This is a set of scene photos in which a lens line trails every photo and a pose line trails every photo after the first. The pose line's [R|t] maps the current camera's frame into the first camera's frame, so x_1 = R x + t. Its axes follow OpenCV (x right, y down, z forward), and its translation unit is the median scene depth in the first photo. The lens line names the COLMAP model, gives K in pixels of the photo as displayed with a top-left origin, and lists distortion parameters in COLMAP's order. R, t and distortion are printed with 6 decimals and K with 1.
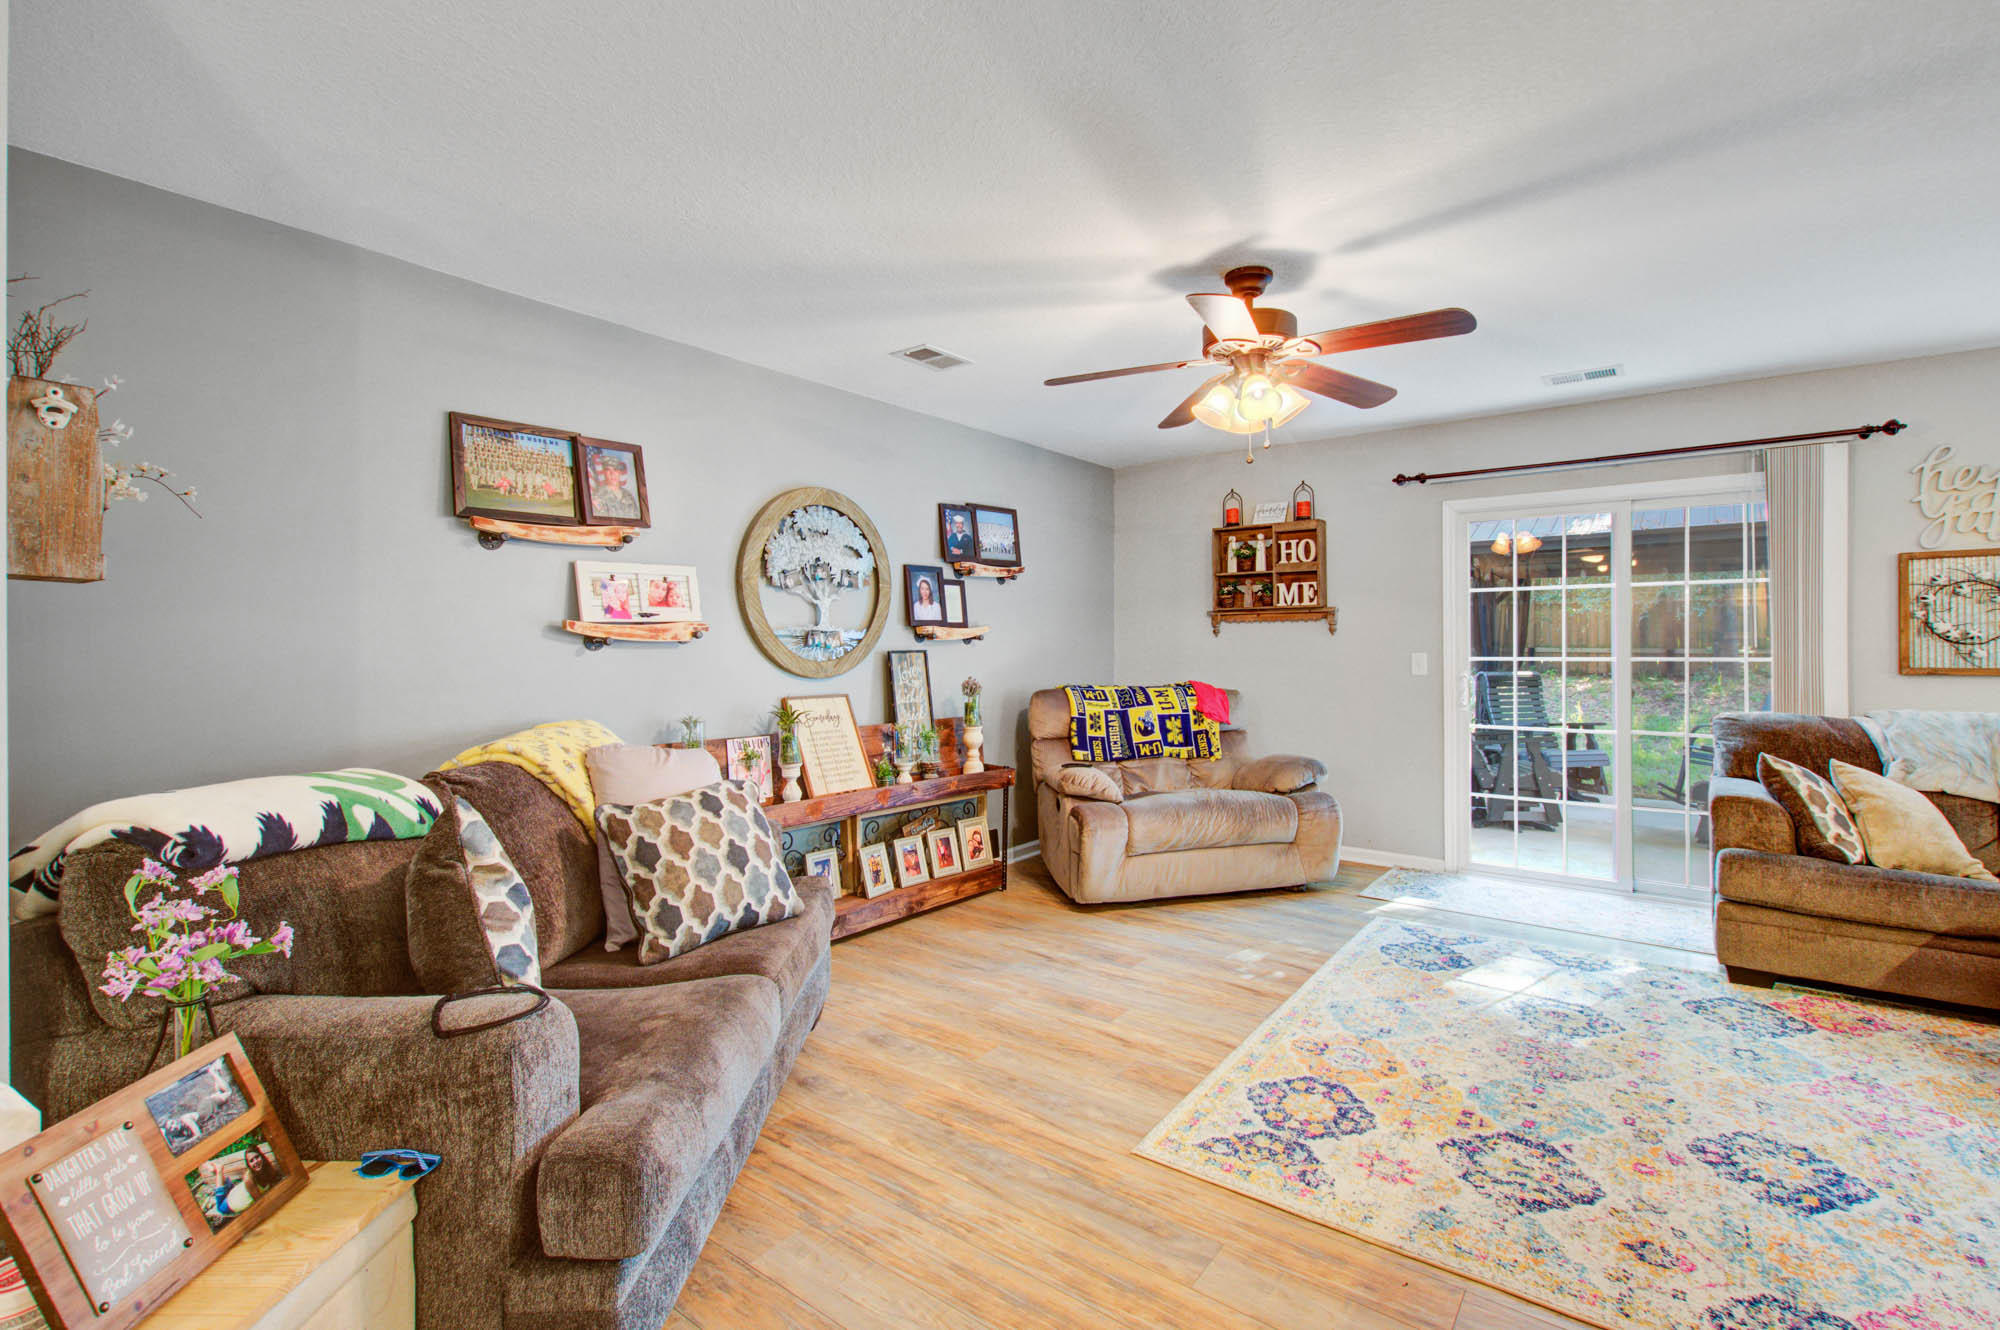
lens RADIAL K [[886.5, 0, 1006.3], [0, 886.5, 634.6], [0, 0, 1]] dist [-0.000289, -0.003892]
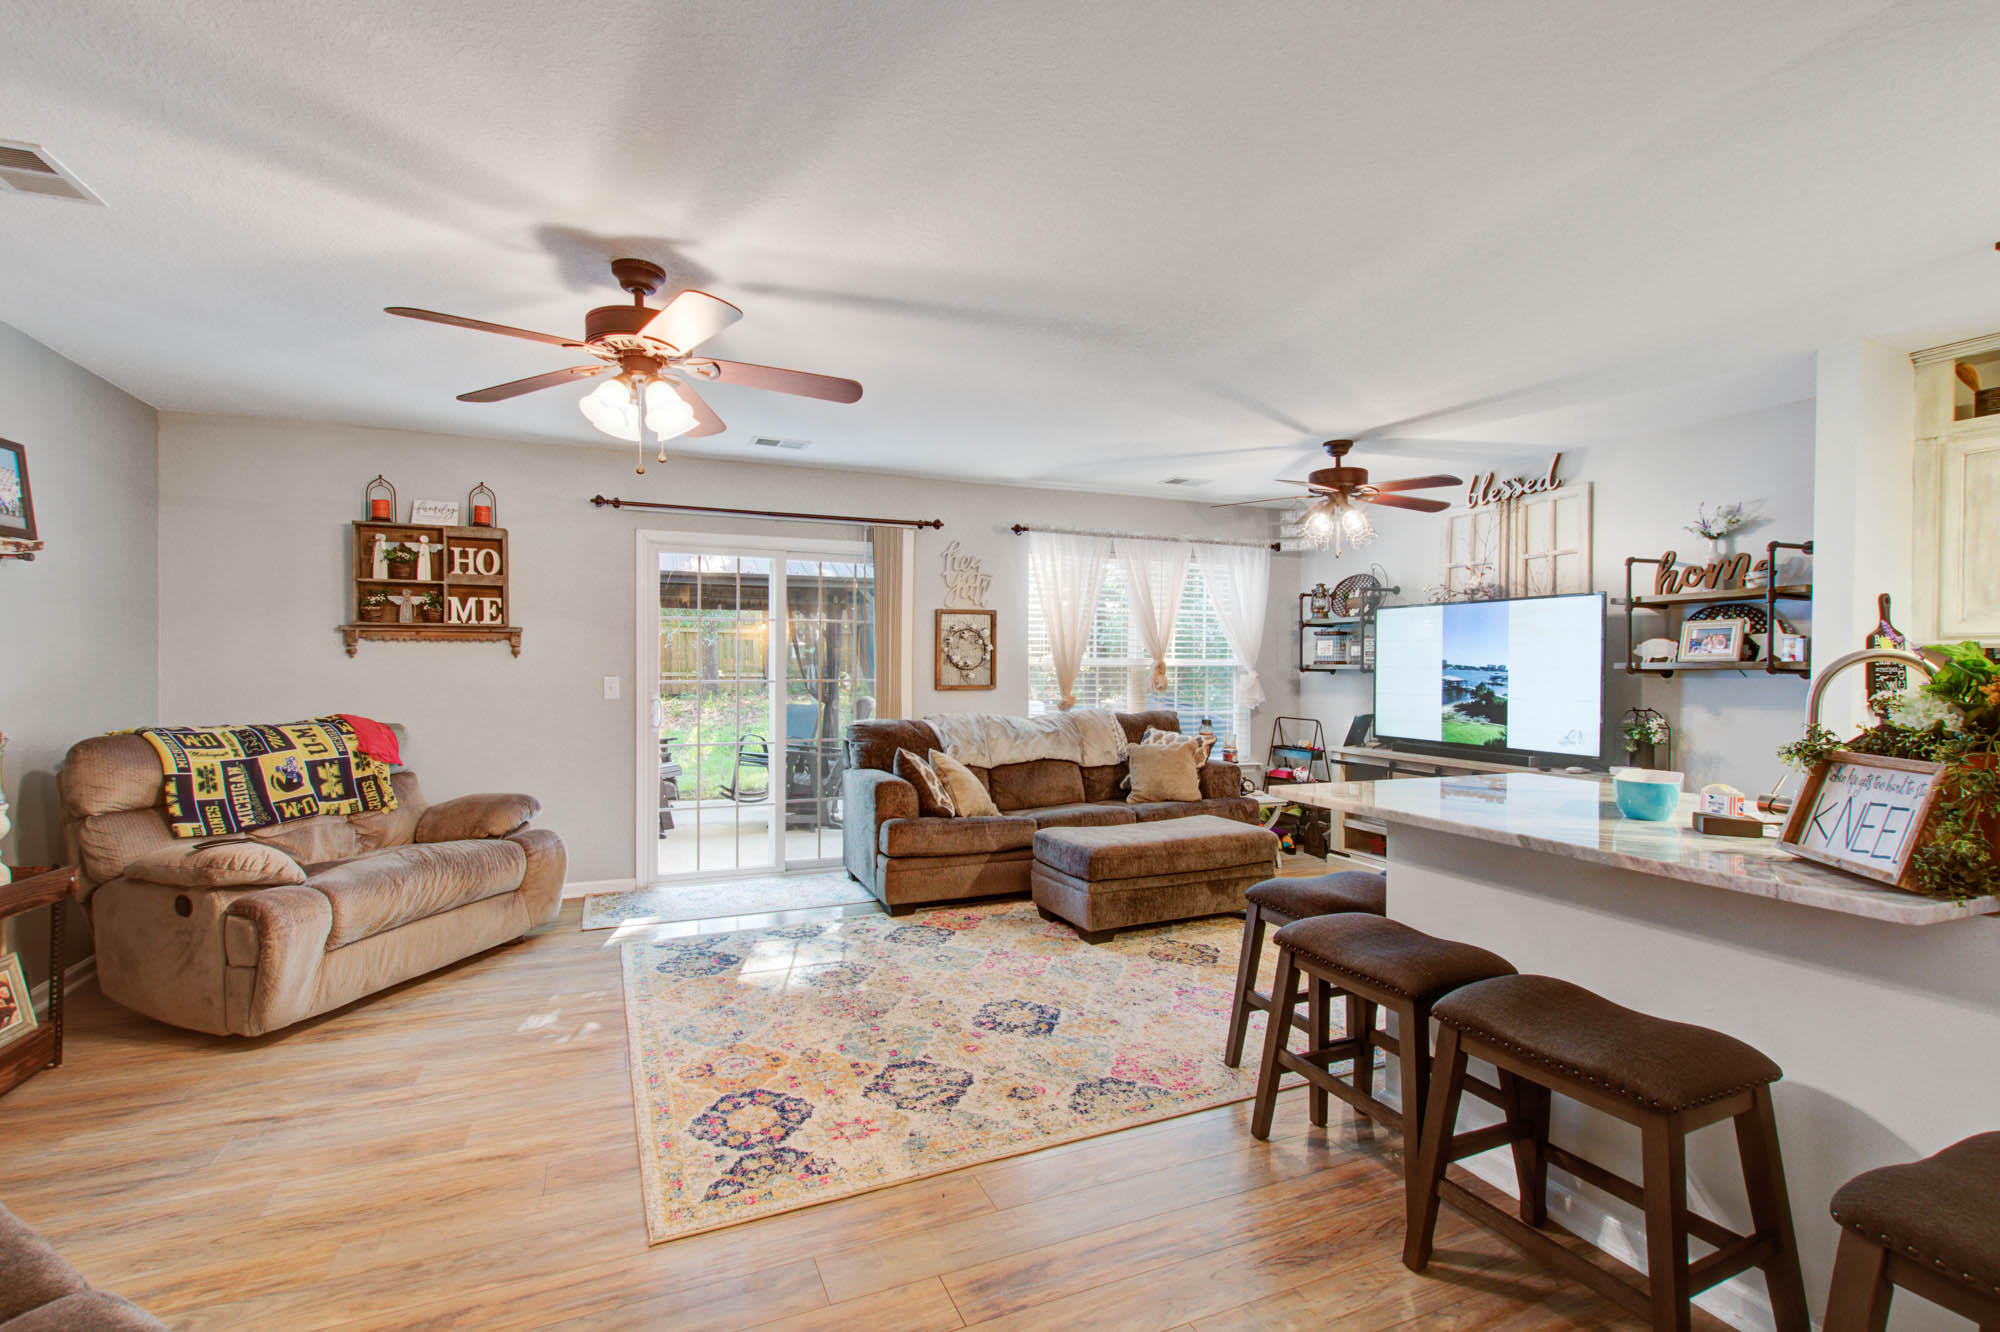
lens RADIAL K [[903.7, 0, 1000.0], [0, 903.7, 666.0], [0, 0, 1]] dist [-0.000133, -0.004040]
pose [[0.488035, 0.006063, 0.872803, -0.253625], [-0.012831, 0.999918, 0.000228, 0.002785], [-0.872730, -0.011310, 0.488073, 0.142363]]
